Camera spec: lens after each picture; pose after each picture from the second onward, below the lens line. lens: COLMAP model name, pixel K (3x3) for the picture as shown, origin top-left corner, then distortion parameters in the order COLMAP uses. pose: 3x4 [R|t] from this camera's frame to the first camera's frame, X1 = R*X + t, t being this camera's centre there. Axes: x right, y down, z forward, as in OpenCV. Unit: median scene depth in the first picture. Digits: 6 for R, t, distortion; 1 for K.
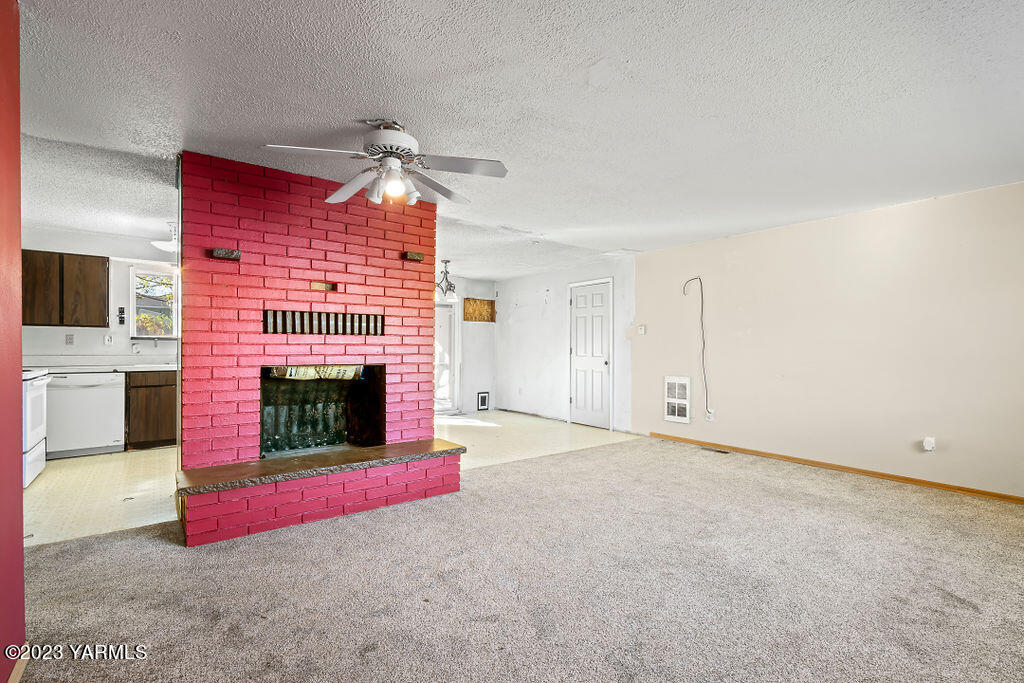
lens RADIAL K [[461.3, 0, 508.3], [0, 461.3, 350.5], [0, 0, 1]] dist [-0.002469, 0.001180]
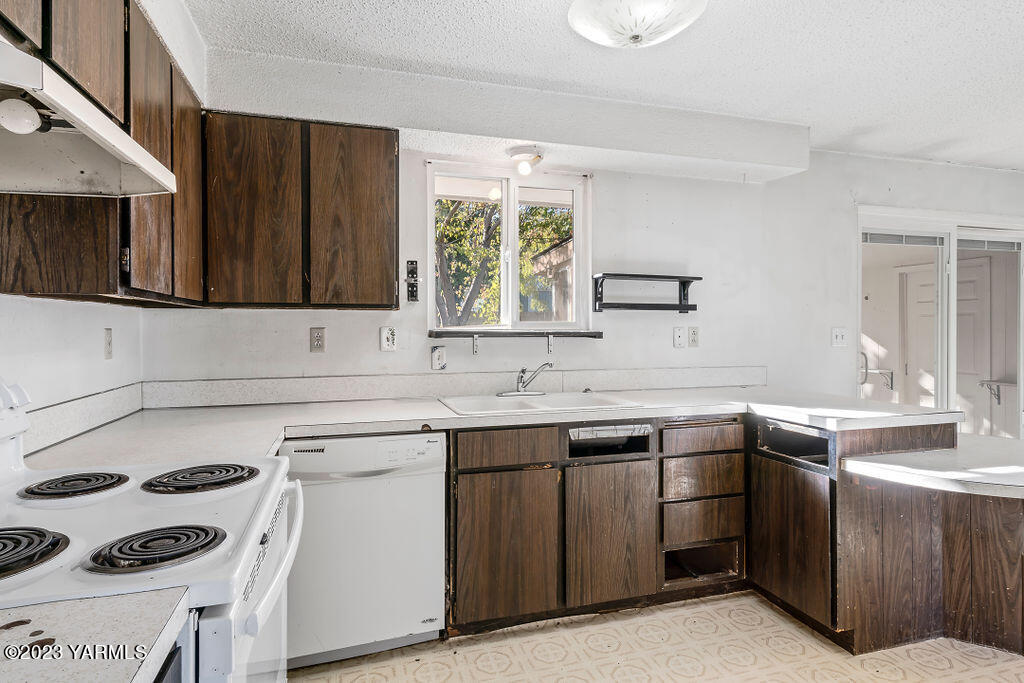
lens RADIAL K [[553.6, 0, 516.4], [0, 553.6, 334.0], [0, 0, 1]] dist [0.001165, 0.001691]
pose [[0.939164, -0.001235, -0.343465, -0.616811], [0.003118, 0.999983, 0.004931, -0.031152], [0.343454, -0.005702, 0.939152, 0.596234]]
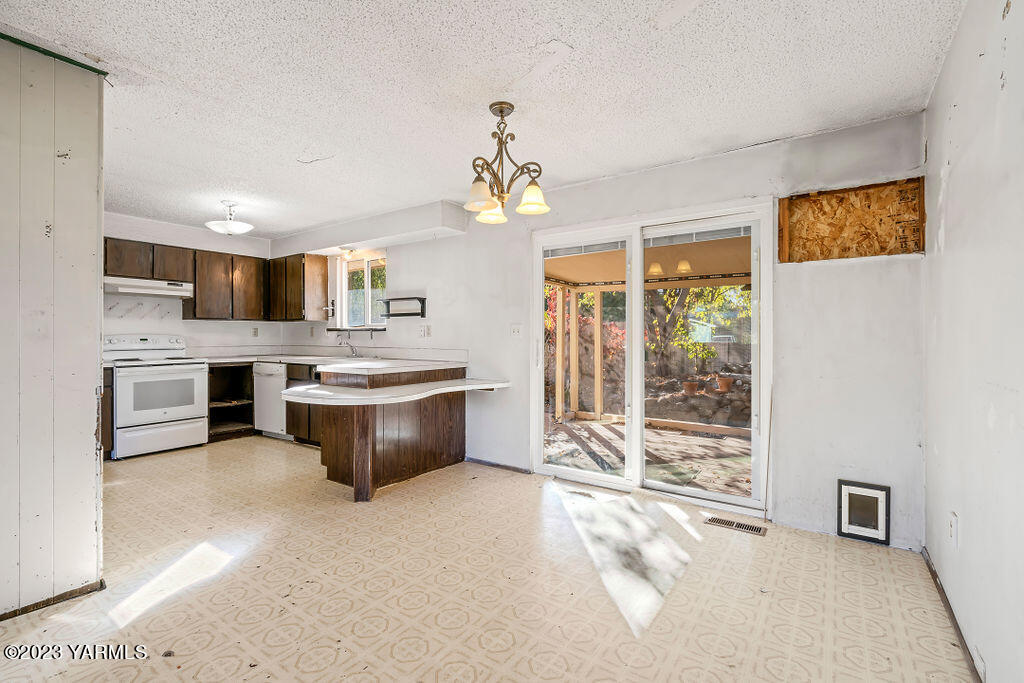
lens RADIAL K [[461.3, 0, 510.3], [0, 461.3, 336.2], [0, 0, 1]] dist [-0.002469, 0.001180]
pose [[0.314263, -0.005942, -0.949317, 0.276618], [-0.004880, 0.999957, -0.007874, -0.007204], [0.949323, 0.007107, 0.314220, 1.128267]]
